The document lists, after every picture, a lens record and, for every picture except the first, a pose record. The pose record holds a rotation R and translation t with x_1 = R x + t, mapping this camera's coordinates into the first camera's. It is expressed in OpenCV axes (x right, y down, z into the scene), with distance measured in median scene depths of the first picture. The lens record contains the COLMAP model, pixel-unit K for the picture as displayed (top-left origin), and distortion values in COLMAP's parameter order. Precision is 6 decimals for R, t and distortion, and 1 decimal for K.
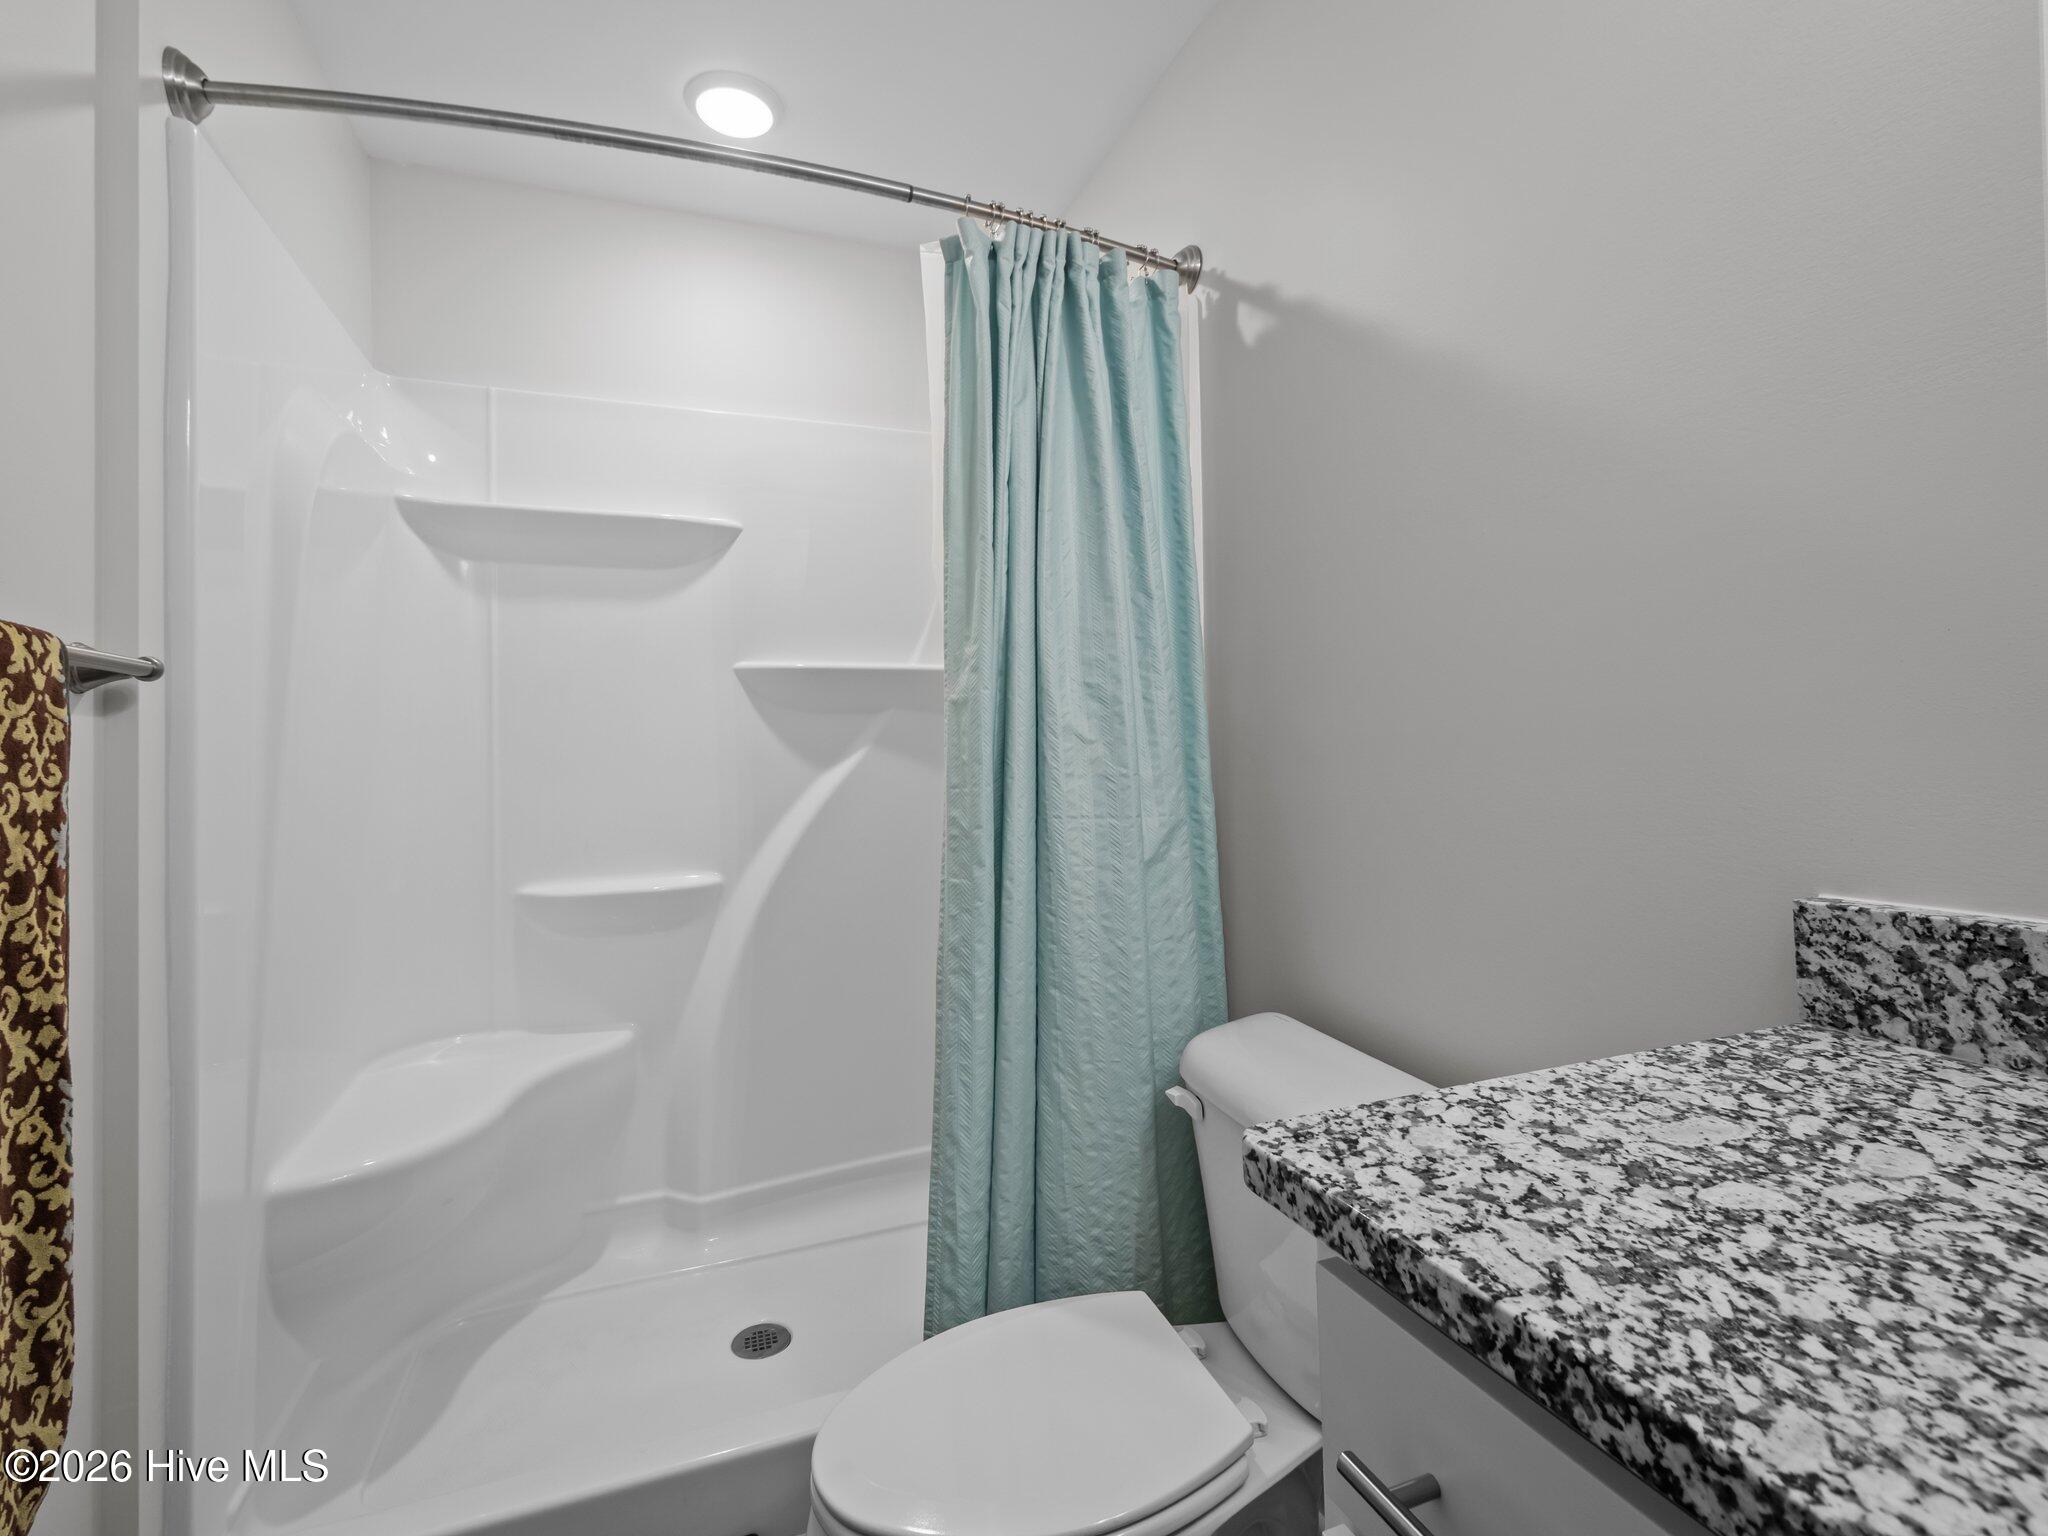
lens RADIAL K [[969.1, 0, 1025.0], [0, 969.1, 732.1], [0, 0, 1]] dist [-0.001110, -0.000158]
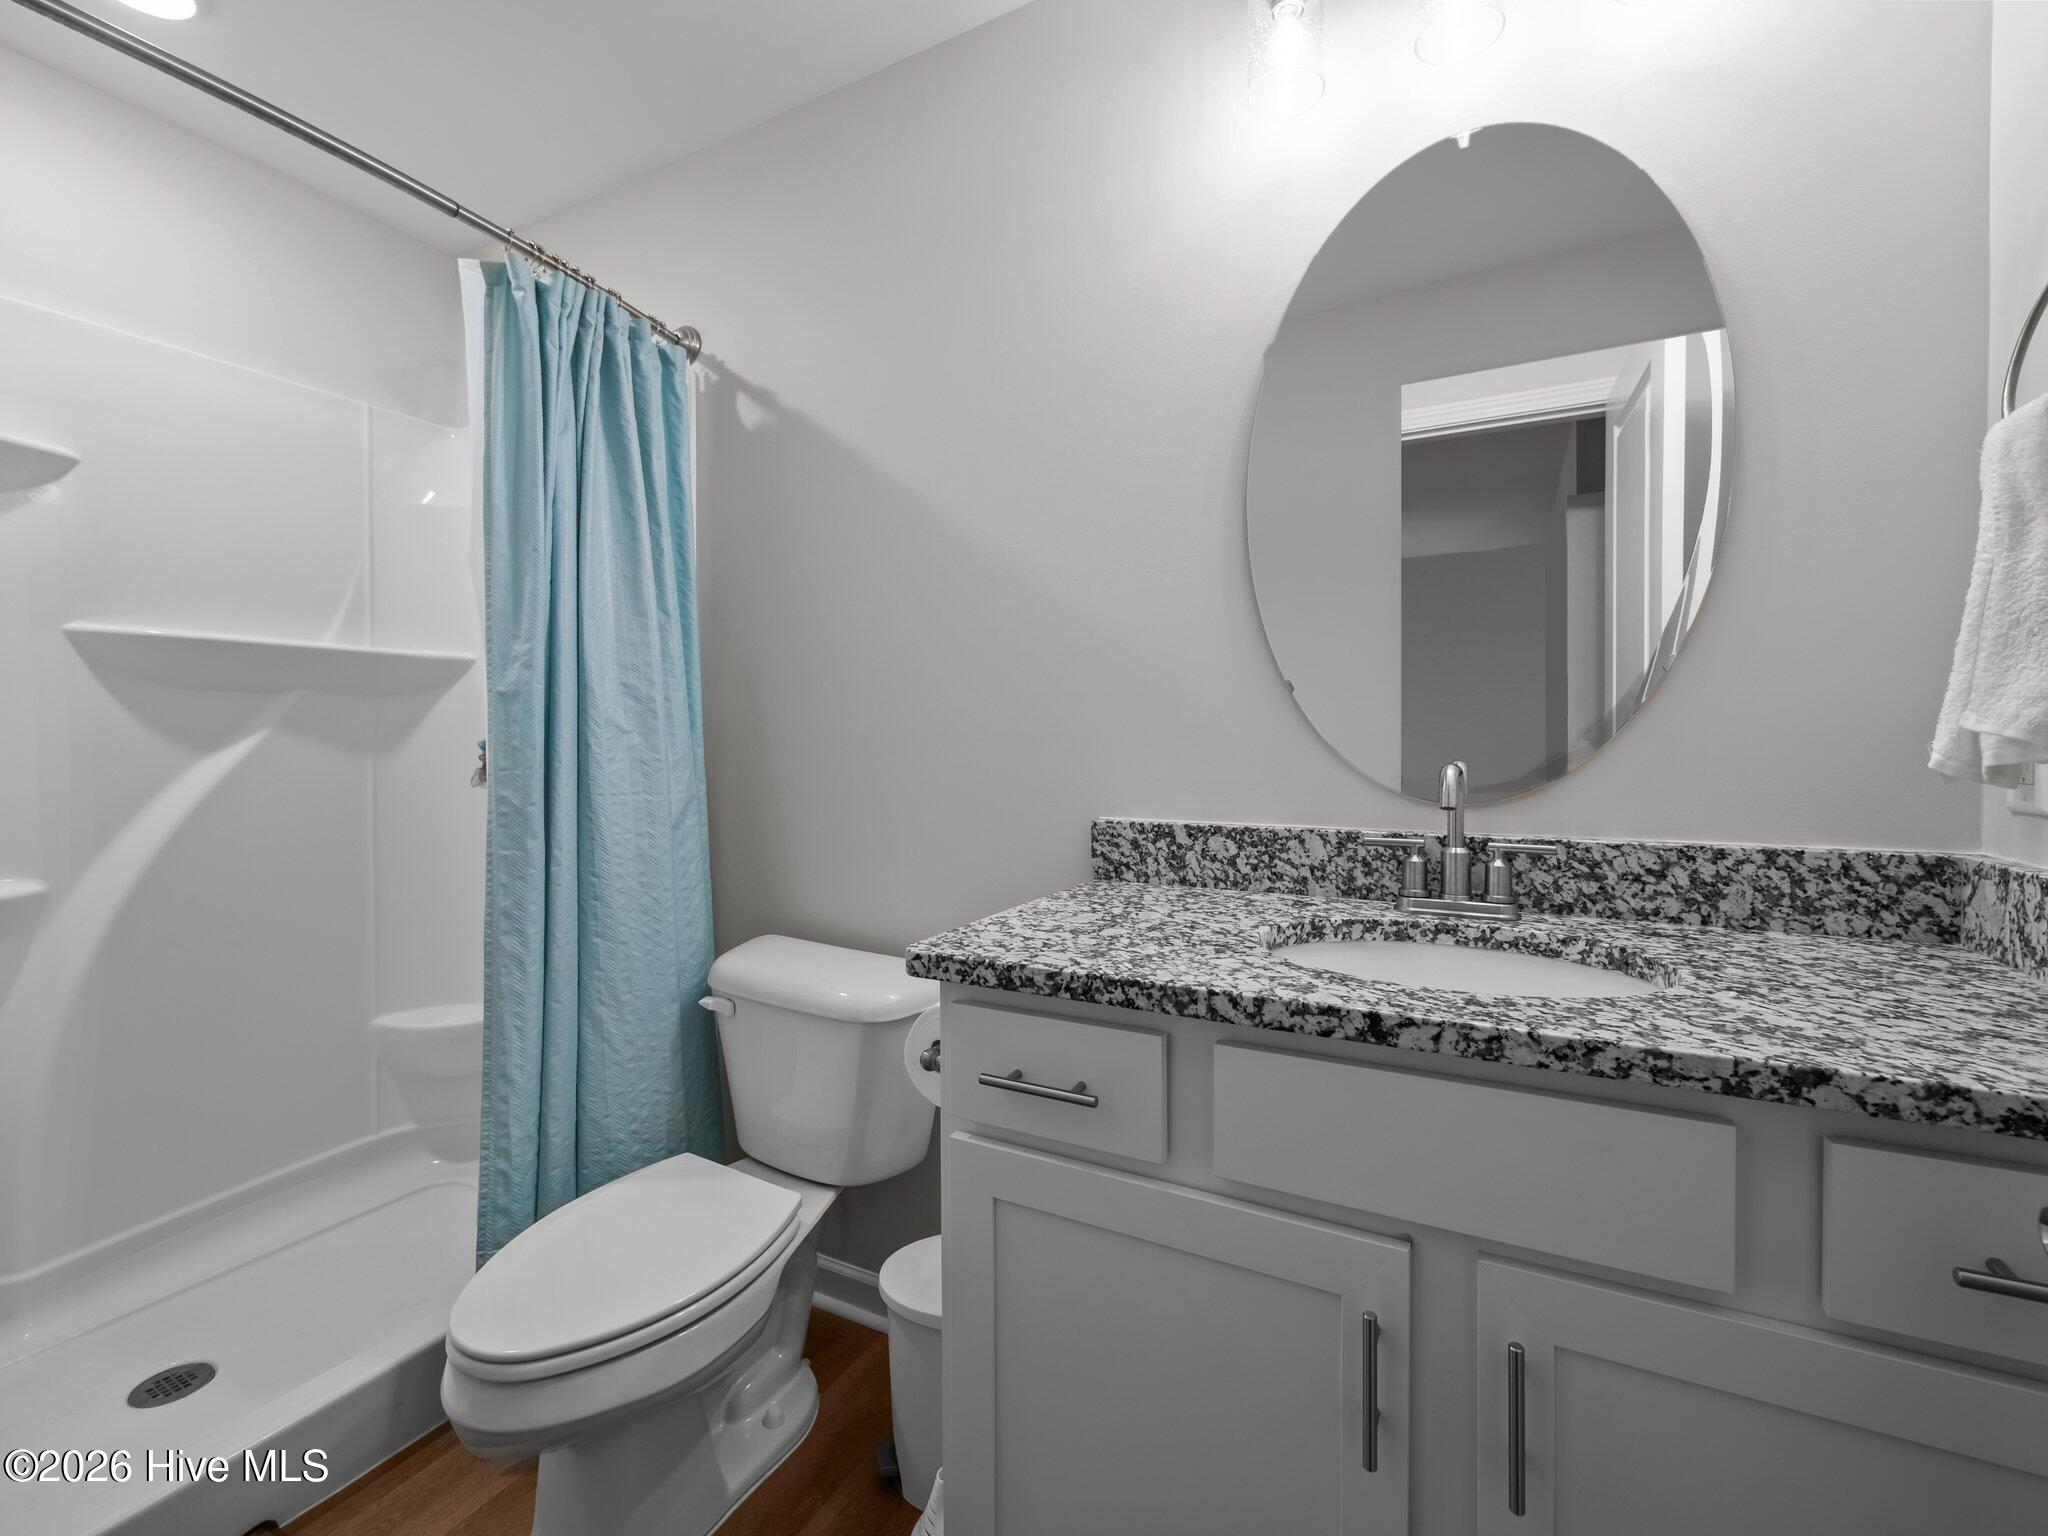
lens RADIAL K [[910.8, 0, 1026.6], [0, 910.8, 754.7], [0, 0, 1]] dist [-0.003315, -0.000636]
pose [[0.745298, 0.009366, 0.666666, -0.329438], [-0.030048, 0.999357, 0.019552, 0.001087], [-0.666054, -0.034604, 0.745100, -0.186398]]
